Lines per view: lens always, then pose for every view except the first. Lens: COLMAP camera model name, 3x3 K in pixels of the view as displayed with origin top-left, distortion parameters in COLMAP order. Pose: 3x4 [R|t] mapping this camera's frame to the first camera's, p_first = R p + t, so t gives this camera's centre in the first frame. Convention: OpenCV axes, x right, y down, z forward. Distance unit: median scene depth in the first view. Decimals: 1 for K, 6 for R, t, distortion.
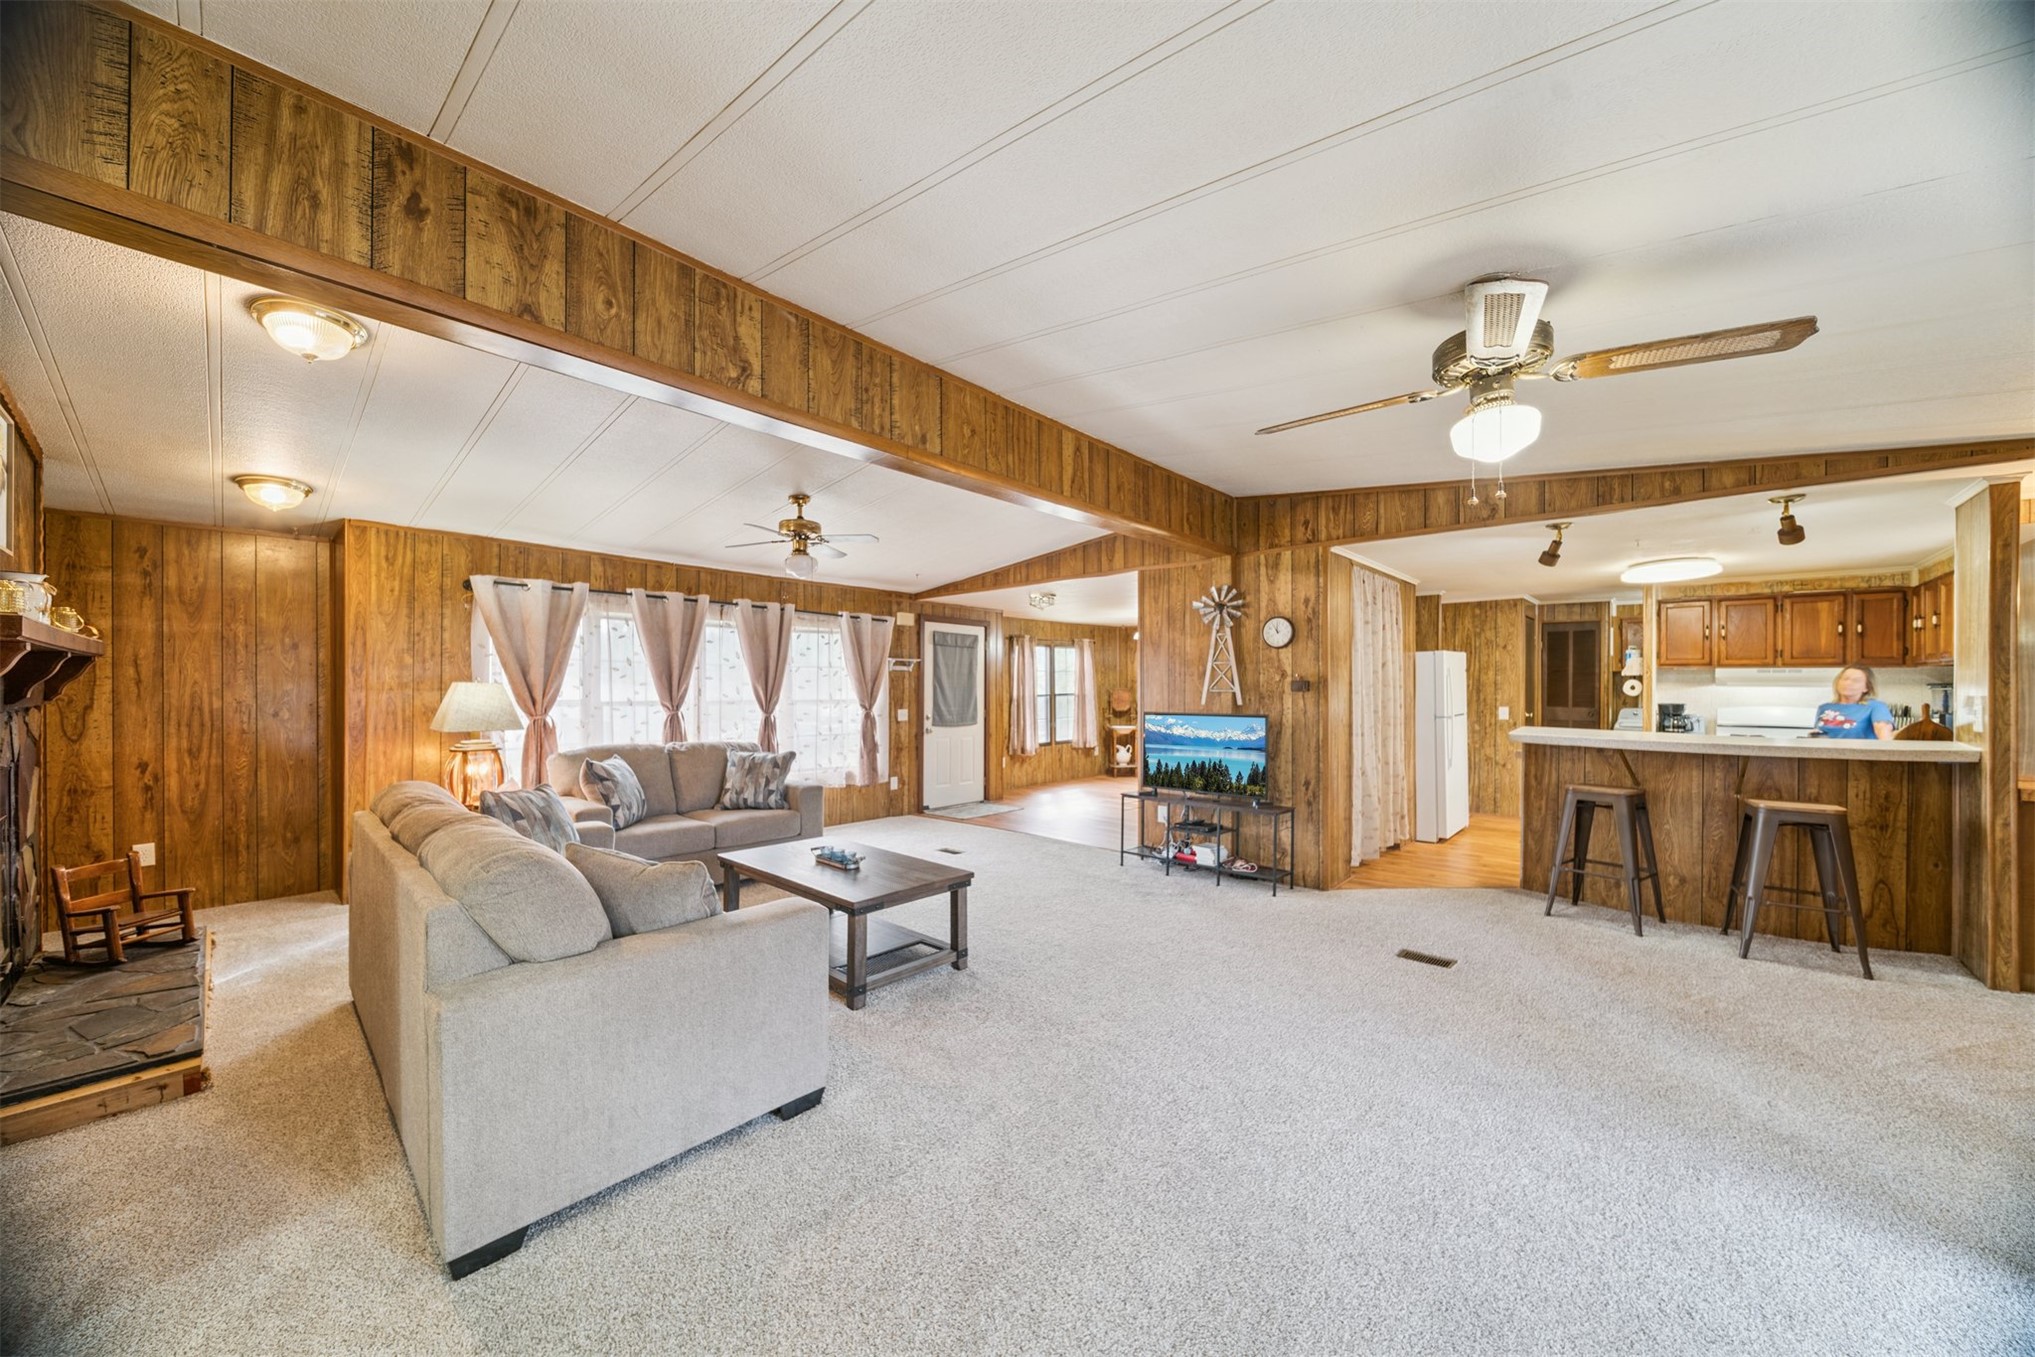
lens RADIAL K [[719.2, 0, 1031.1], [0, 719.2, 685.2], [0, 0, 1]] dist [-0.000768, -0.000149]
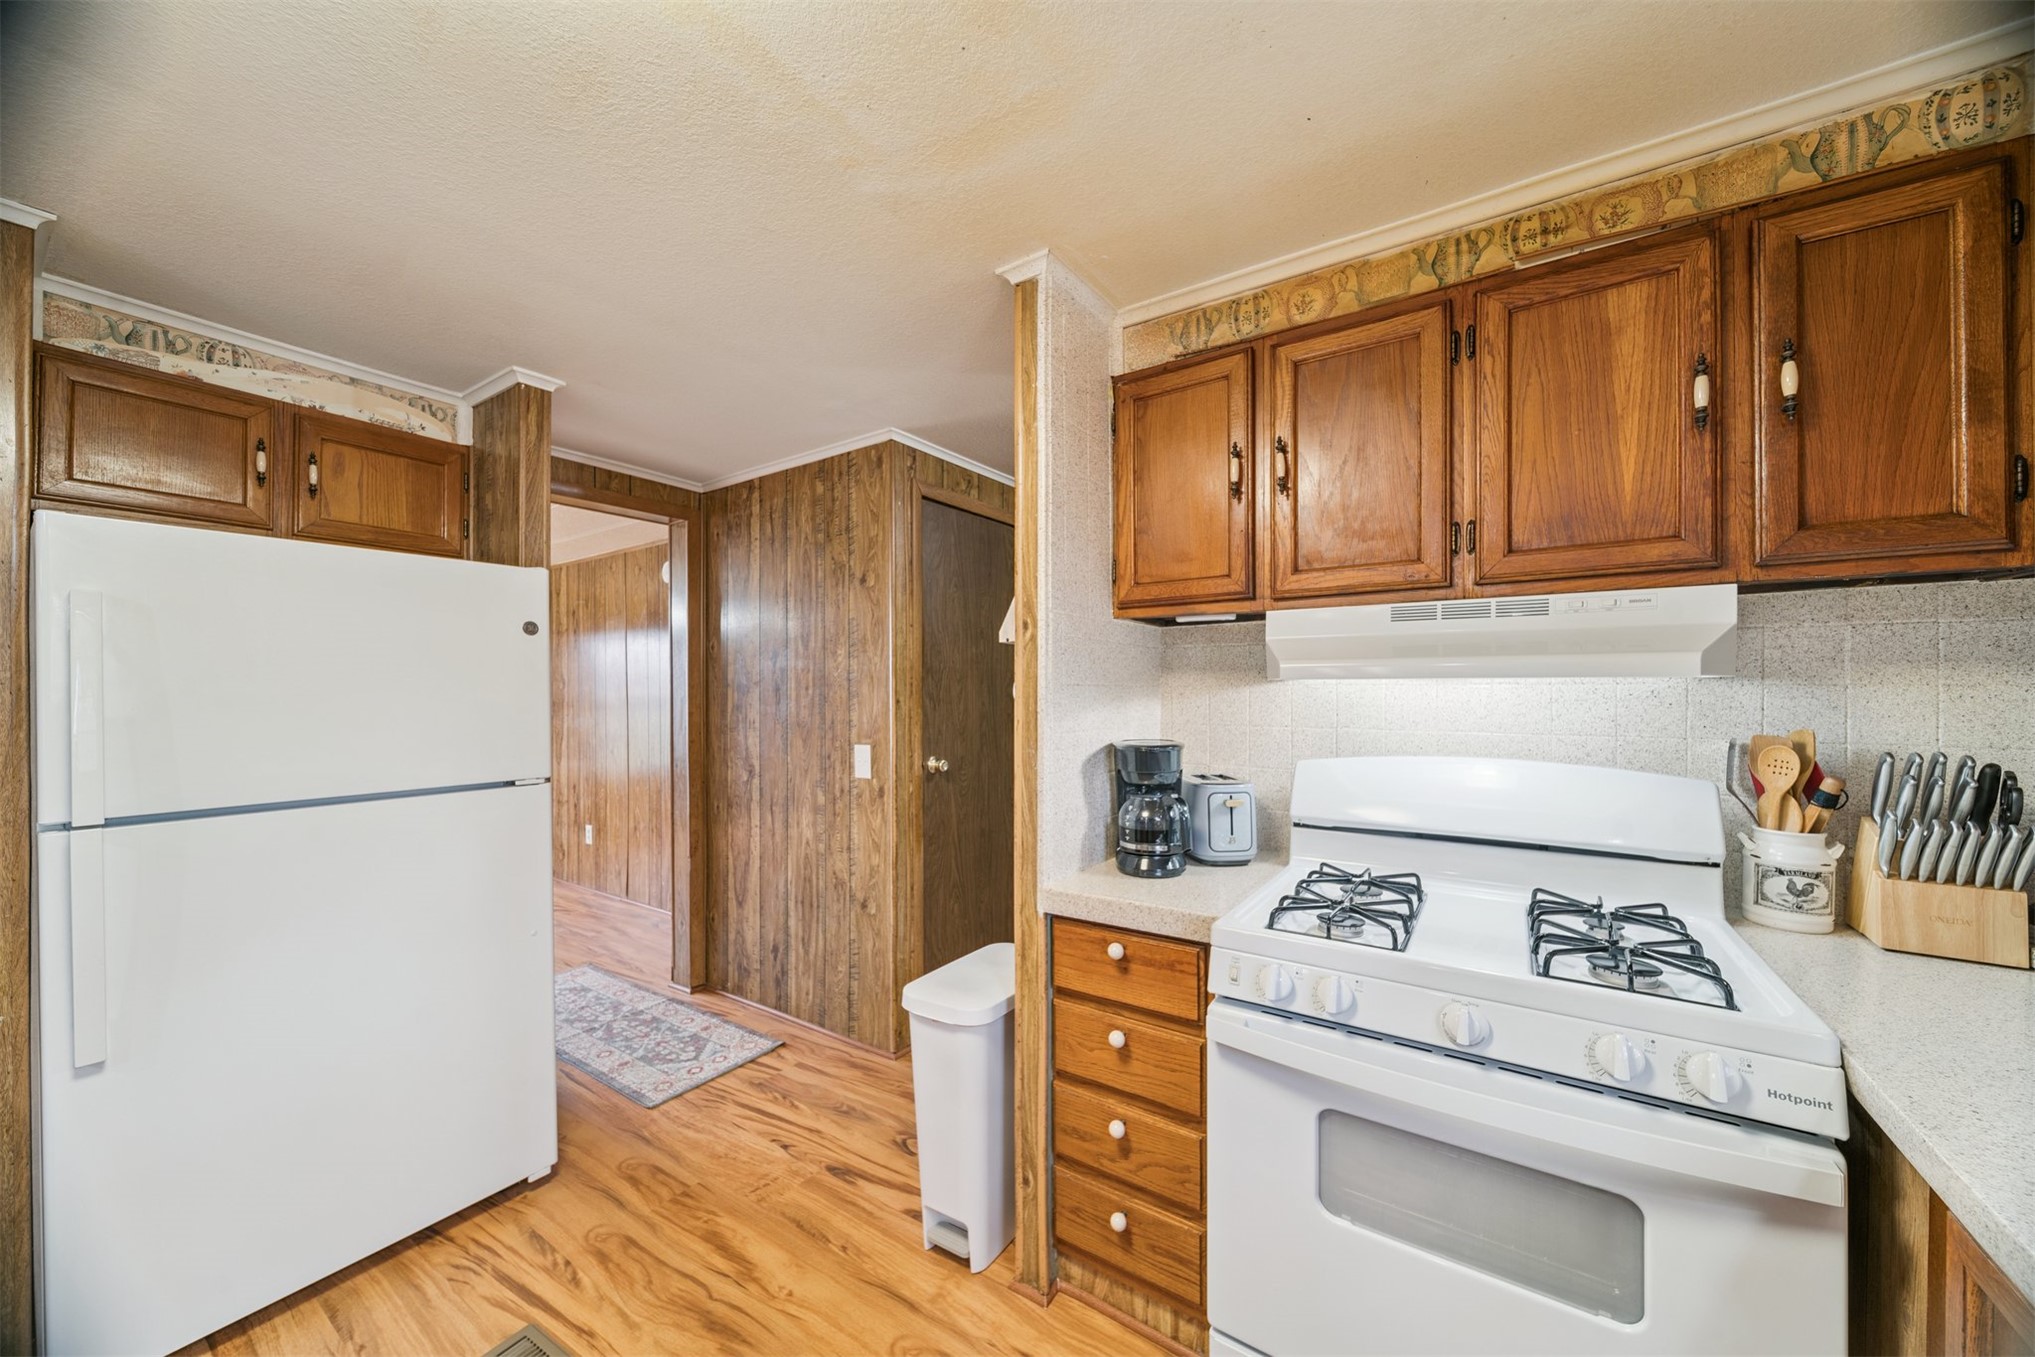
lens RADIAL K [[720.0, 0, 1030.7], [0, 720.0, 695.4], [0, 0, 1]] dist [-0.001177, -0.000387]
pose [[0.989536, -0.003809, 0.144235, 0.831617], [0.003932, 0.999992, -0.000569, 0.006912], [-0.144232, 0.001130, 0.989543, 0.756019]]
